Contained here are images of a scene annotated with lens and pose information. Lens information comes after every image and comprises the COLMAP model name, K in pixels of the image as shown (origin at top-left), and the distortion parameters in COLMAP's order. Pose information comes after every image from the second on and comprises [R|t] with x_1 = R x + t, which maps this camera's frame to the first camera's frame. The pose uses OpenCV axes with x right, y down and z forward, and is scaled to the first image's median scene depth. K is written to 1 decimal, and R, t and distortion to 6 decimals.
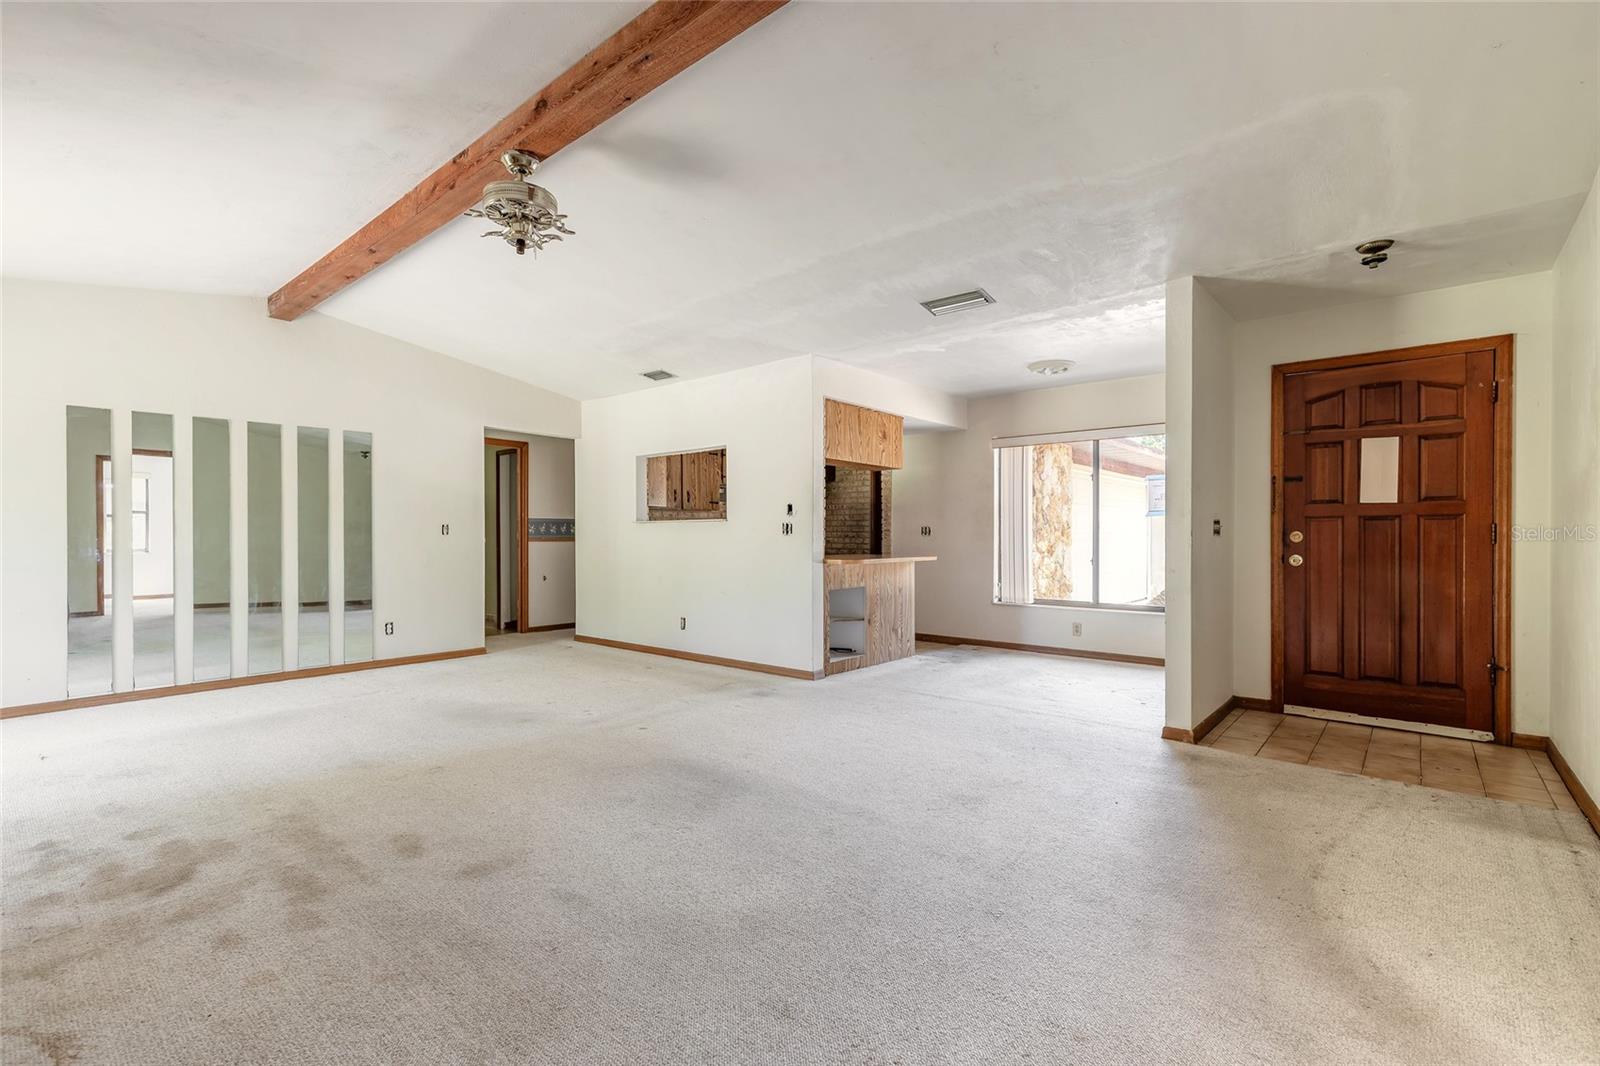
lens RADIAL K [[725.0, 0, 799.2], [0, 725.0, 536.1], [0, 0, 1]] dist [0.013512, -0.001065]
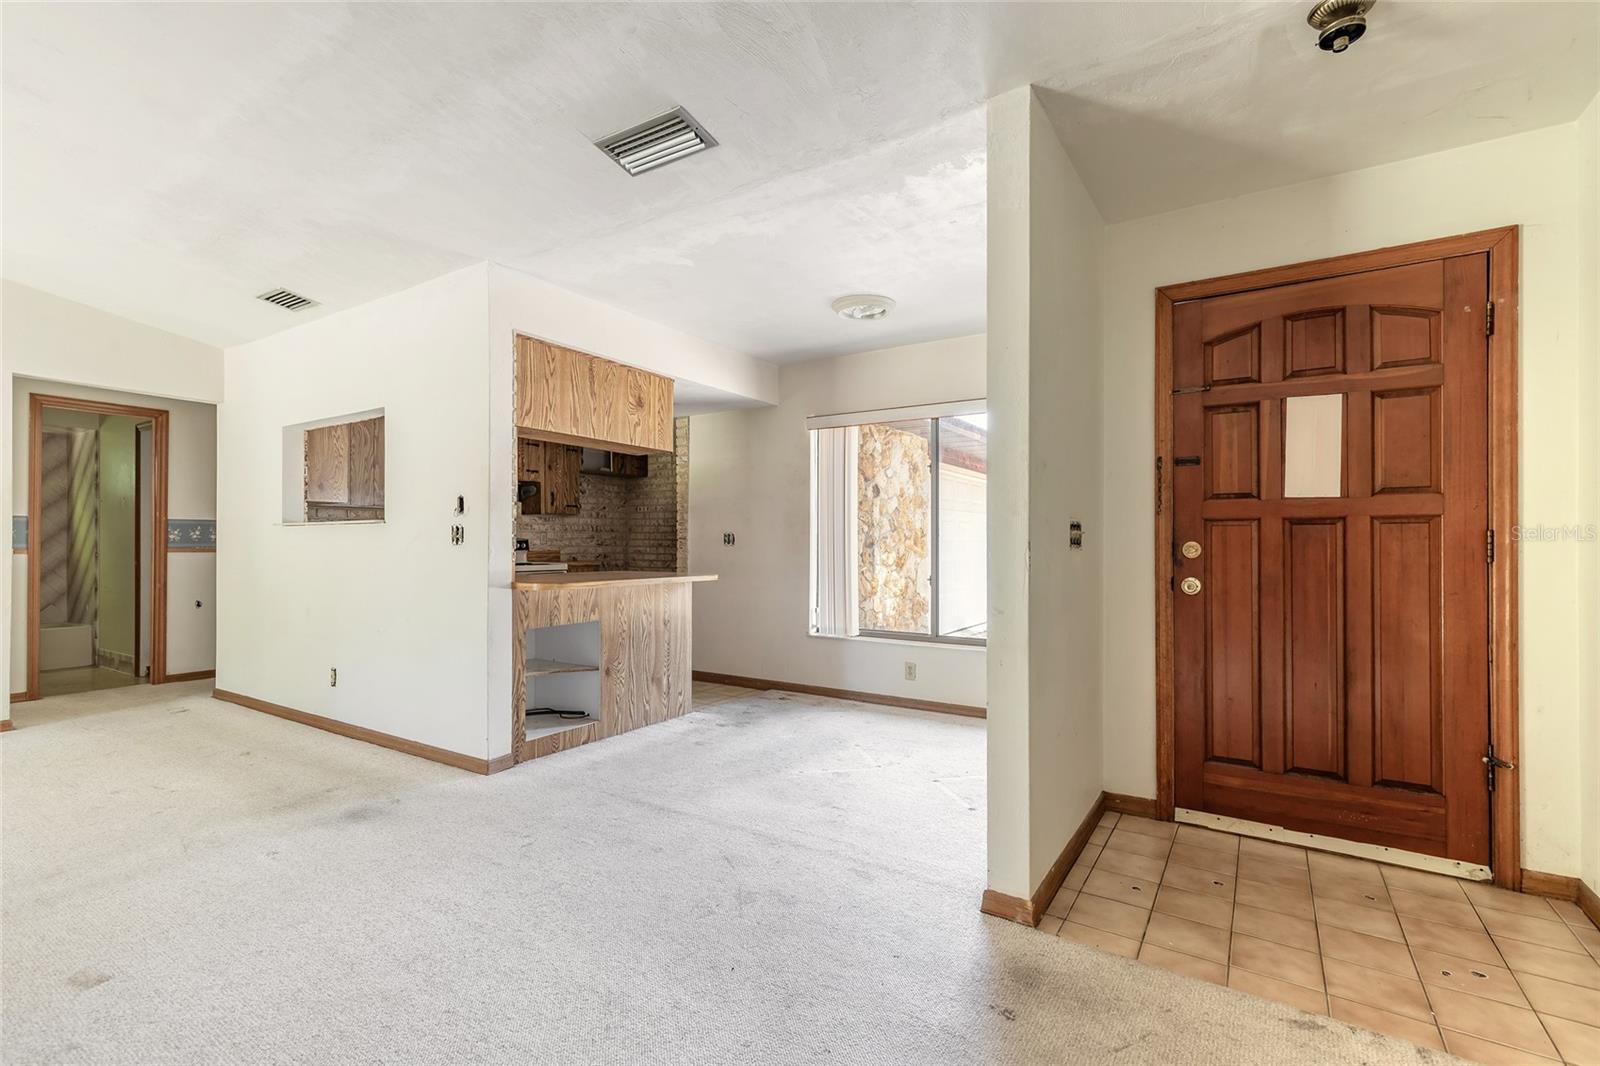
lens RADIAL K [[725.0, 0, 797.5], [0, 725.0, 535.4], [0, 0, 1]] dist [0.013512, -0.001065]
pose [[0.991246, 0.003733, 0.131973, 0.243905], [-0.002214, 0.999930, -0.011655, -0.003477], [-0.132007, 0.011261, 0.991185, 0.397354]]
